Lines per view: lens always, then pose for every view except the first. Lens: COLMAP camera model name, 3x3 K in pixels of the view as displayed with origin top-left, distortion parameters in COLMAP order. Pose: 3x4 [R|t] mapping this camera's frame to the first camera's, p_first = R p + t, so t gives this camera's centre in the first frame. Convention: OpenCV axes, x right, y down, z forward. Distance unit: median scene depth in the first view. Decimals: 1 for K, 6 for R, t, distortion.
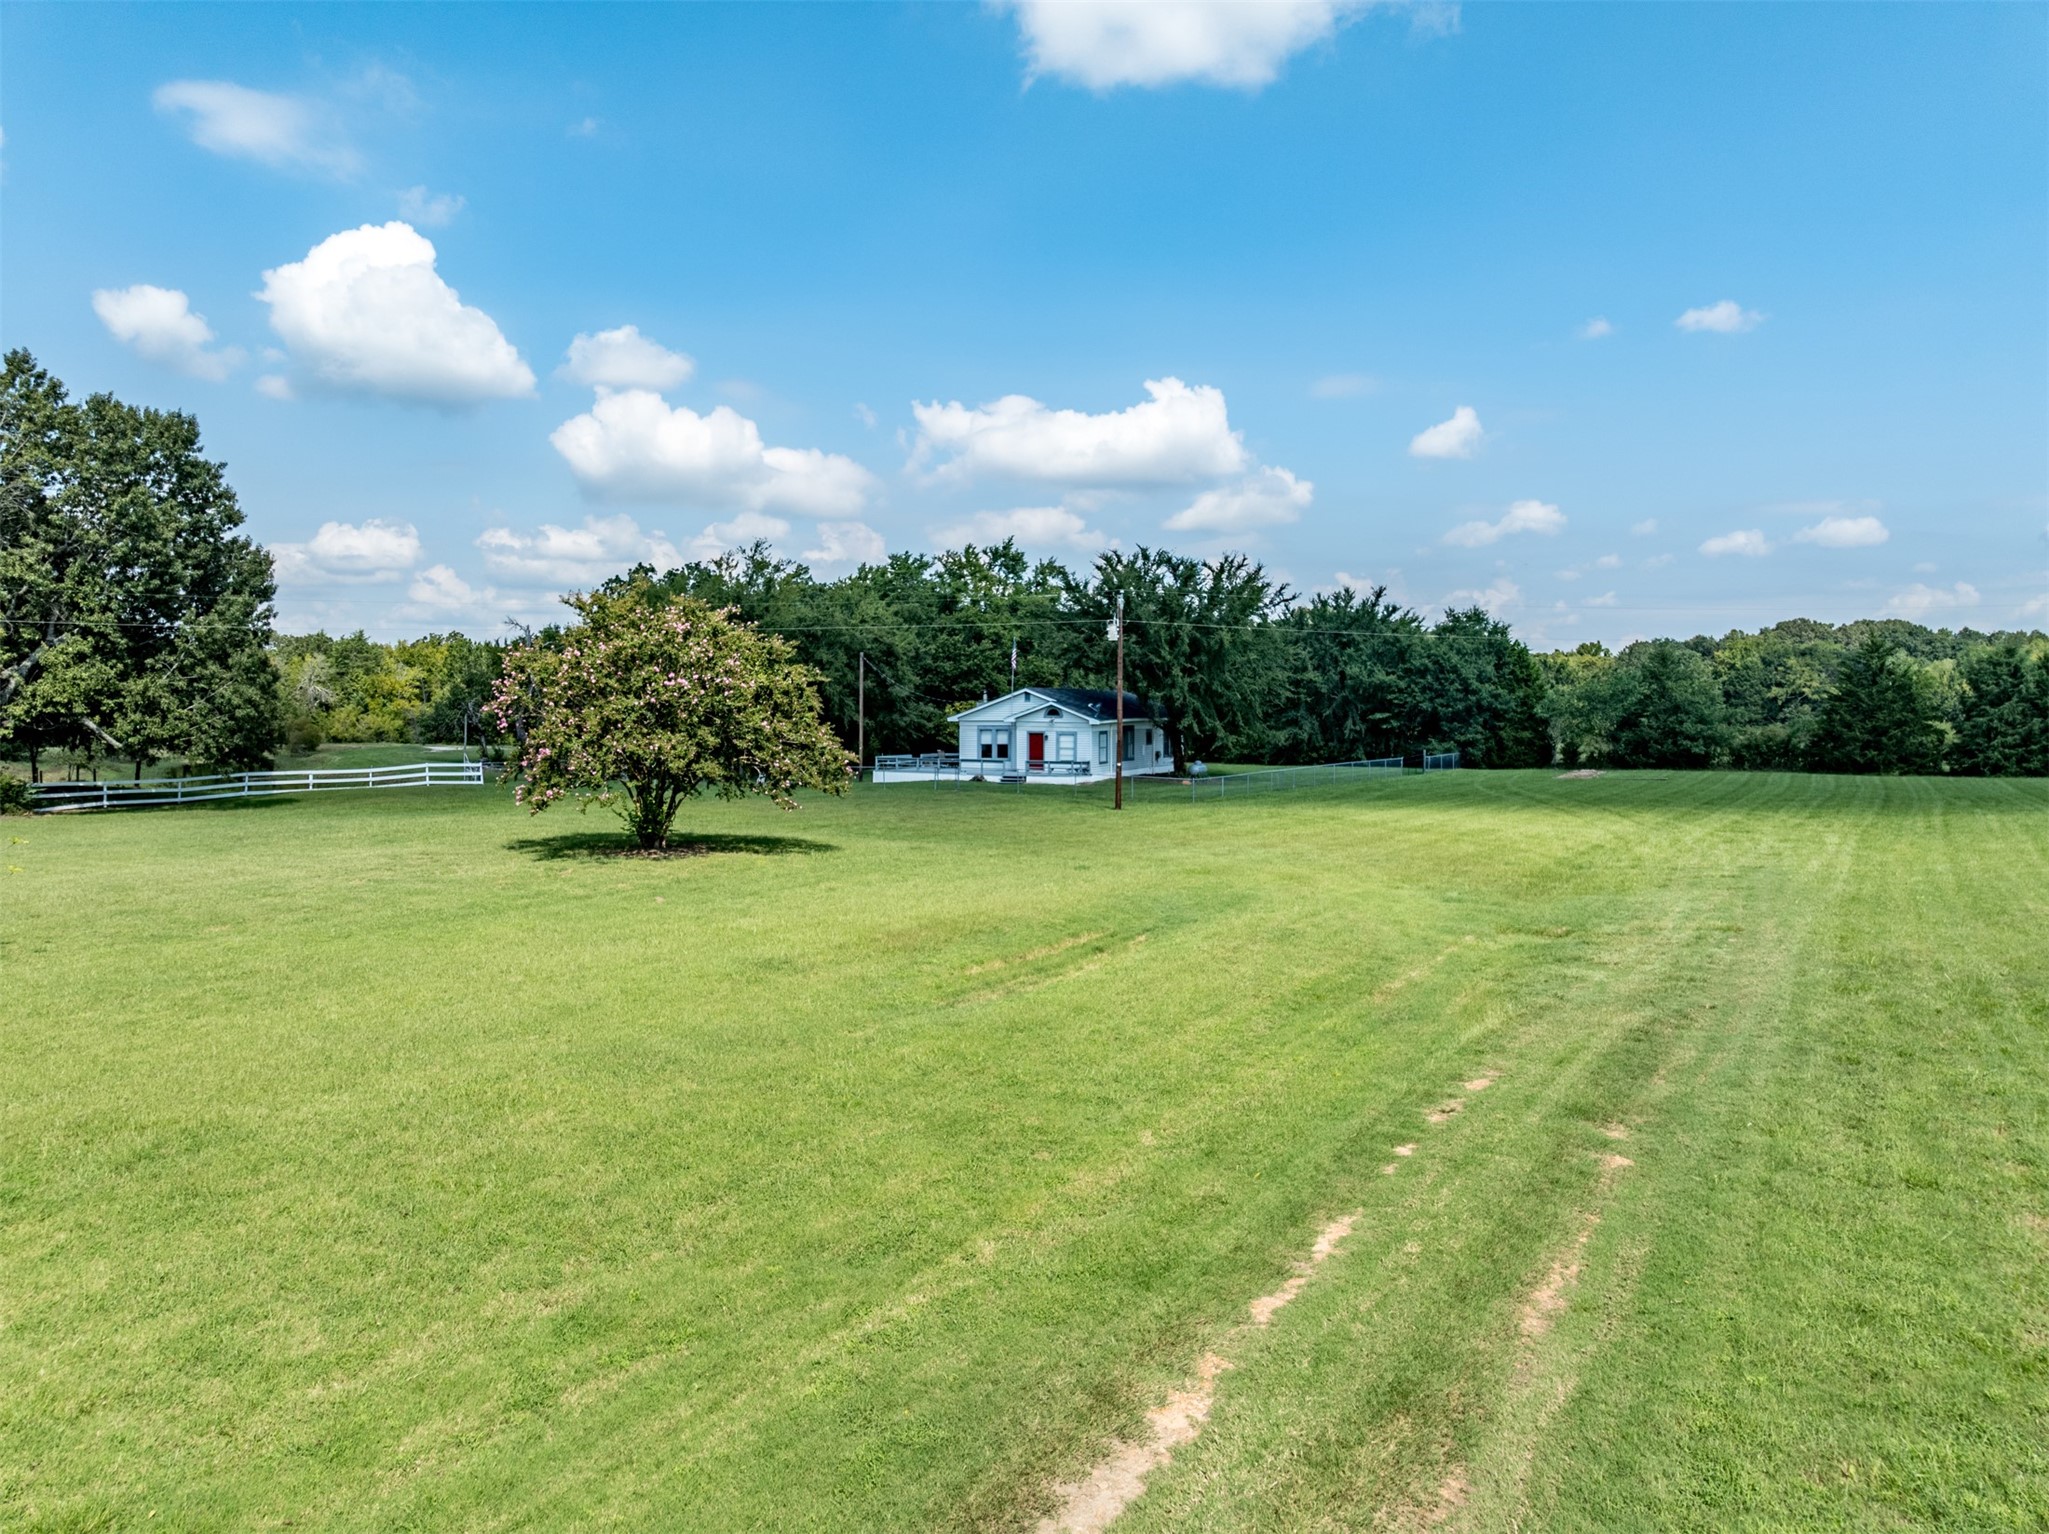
lens RADIAL K [[1433.2, 0, 1029.0], [0, 1433.2, 778.0], [0, 0, 1]] dist [-0.043889, 0.004701]
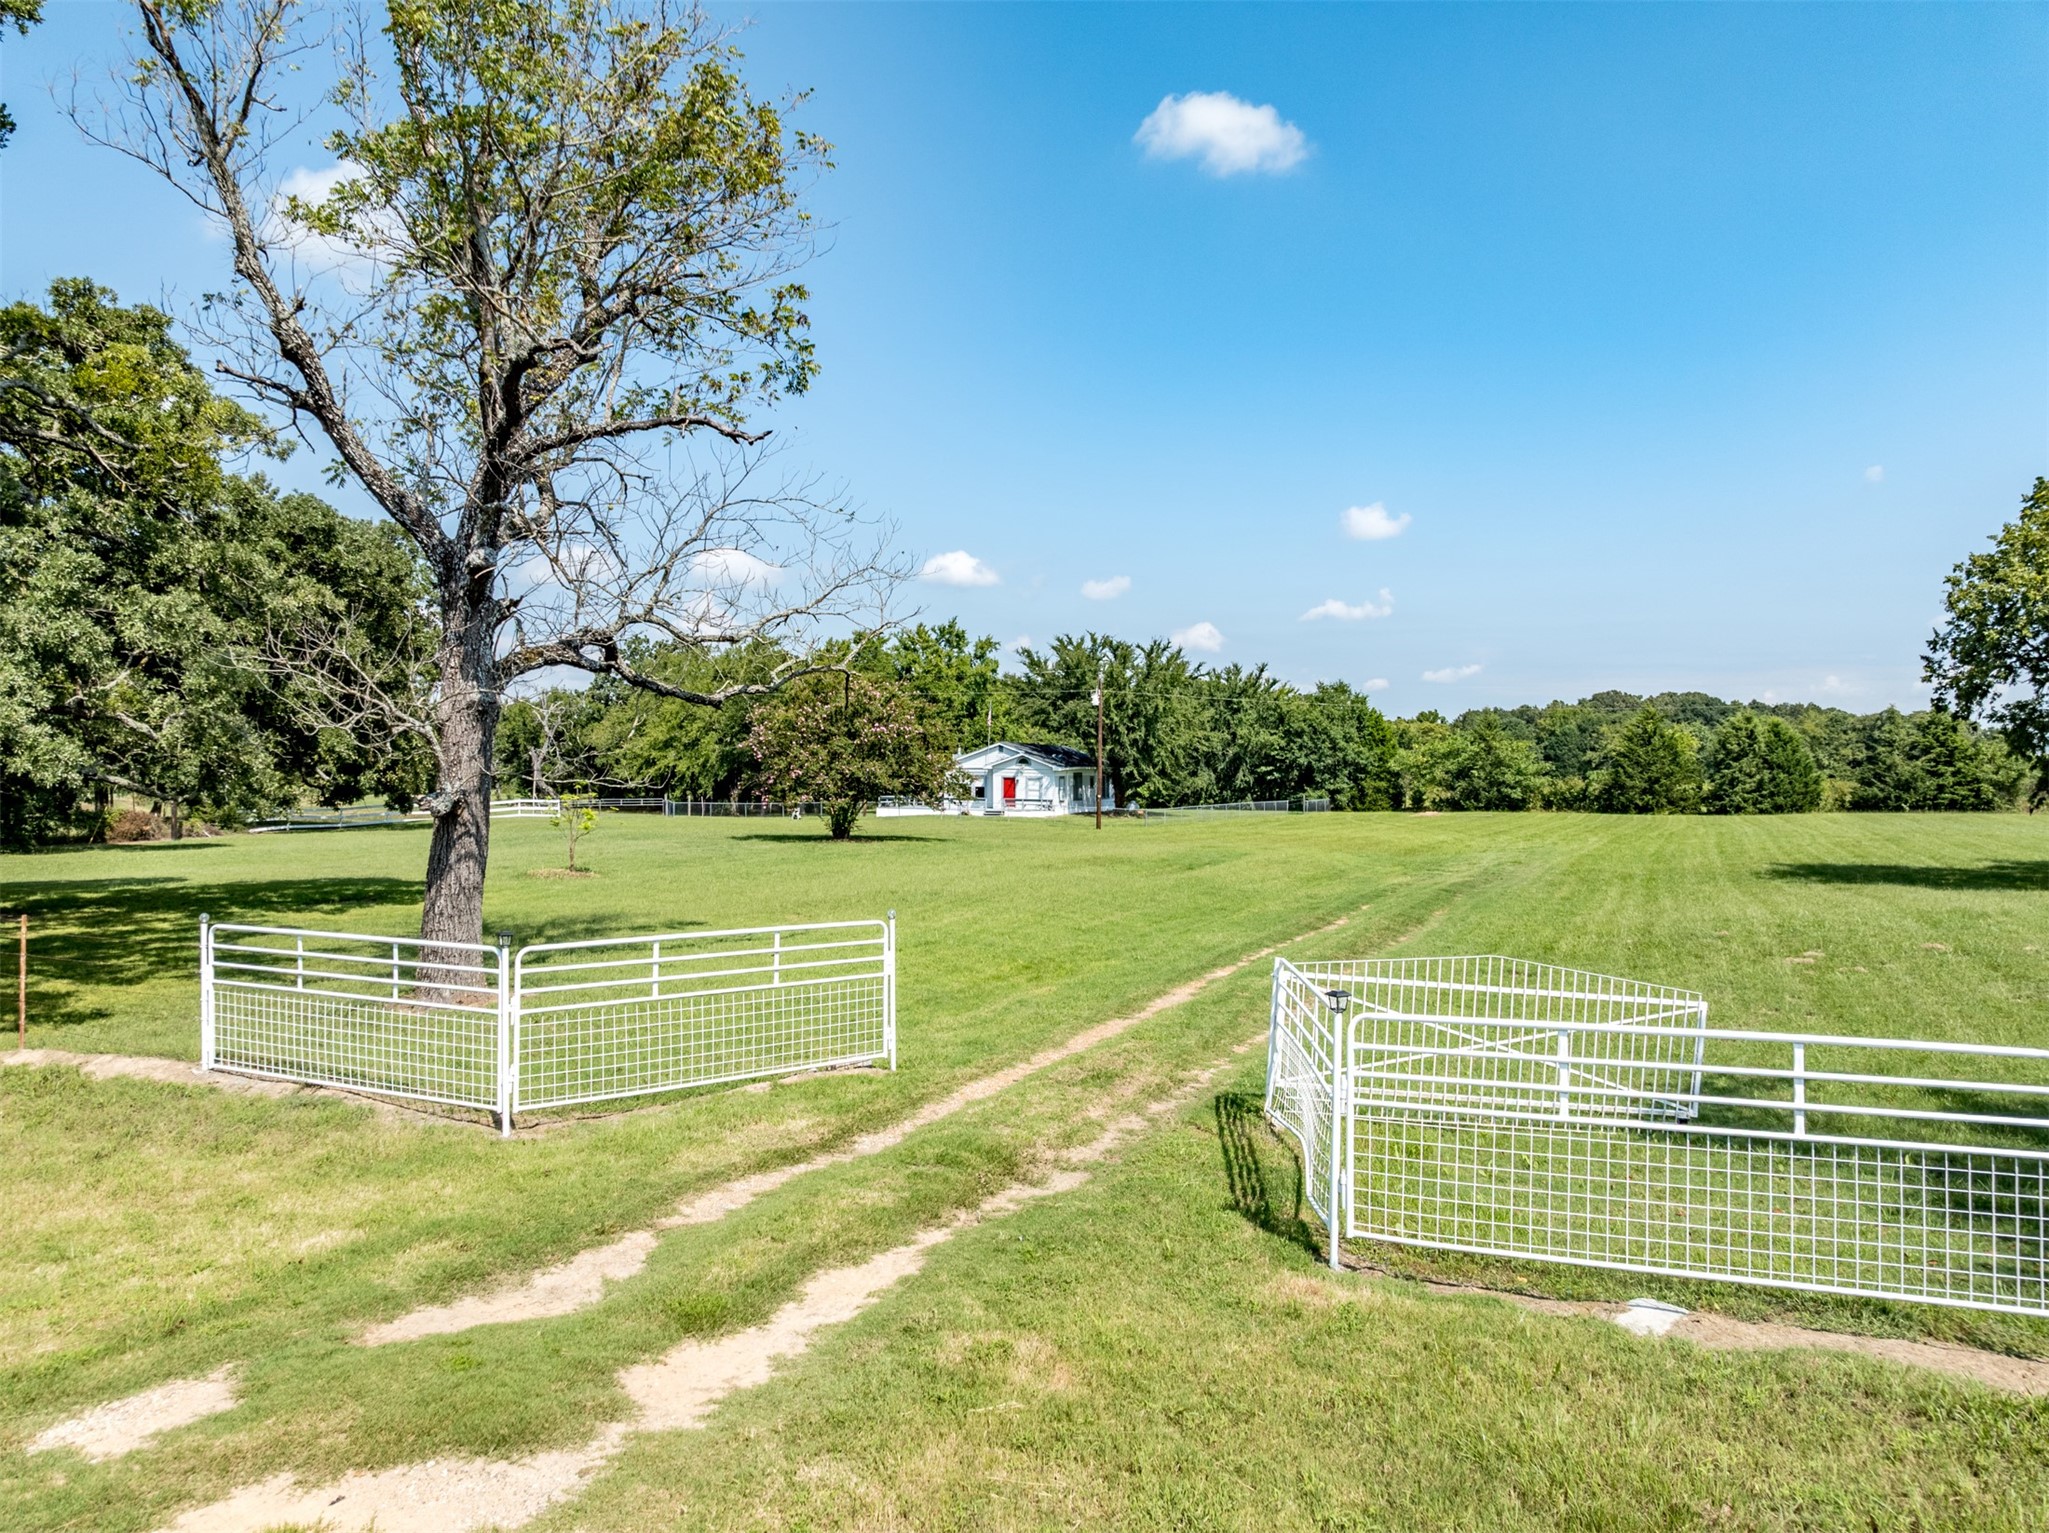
lens RADIAL K [[1433.2, 0, 1025.4], [0, 1433.2, 764.3], [0, 0, 1]] dist [-0.043889, 0.004701]
pose [[0.994924, 0.005528, 0.100478, -0.084567], [-0.000041, 0.998512, -0.054537, 0.020156], [-0.100630, 0.054256, 0.993443, -0.202233]]
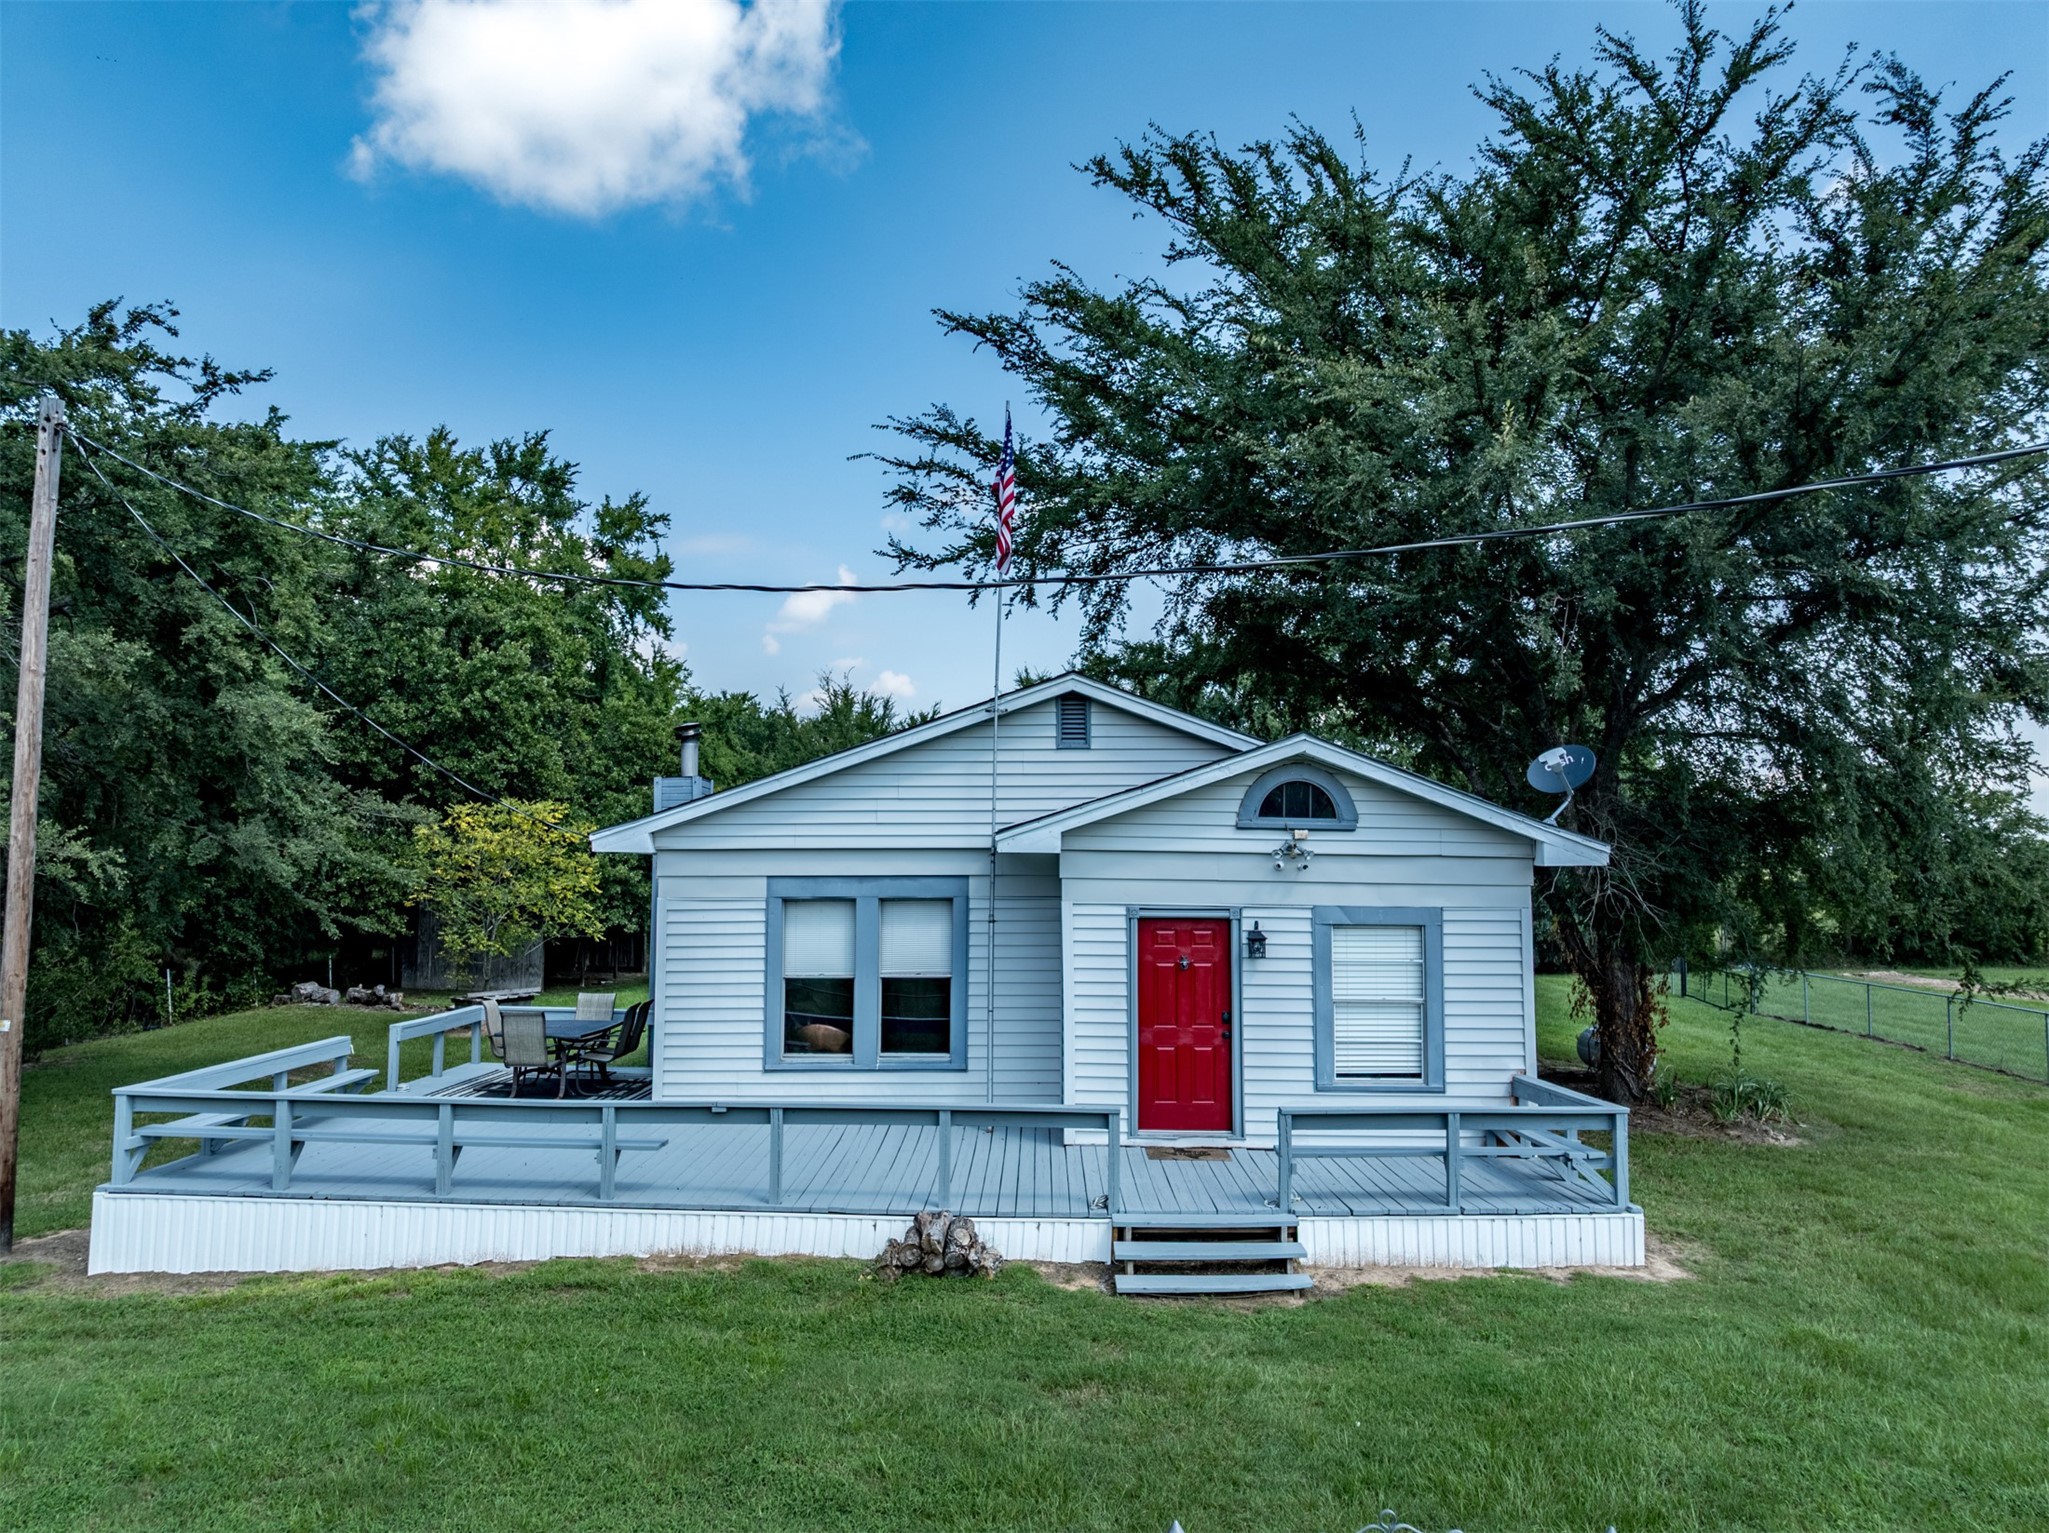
lens RADIAL K [[1433.2, 0, 1026.7], [0, 1433.2, 761.0], [0, 0, 1]] dist [-0.043889, 0.004701]
pose [[0.903252, 0.034739, 0.427701, -0.068966], [0.017741, 0.992842, -0.118107, -0.023508], [-0.428743, 0.114268, 0.896171, 0.664615]]
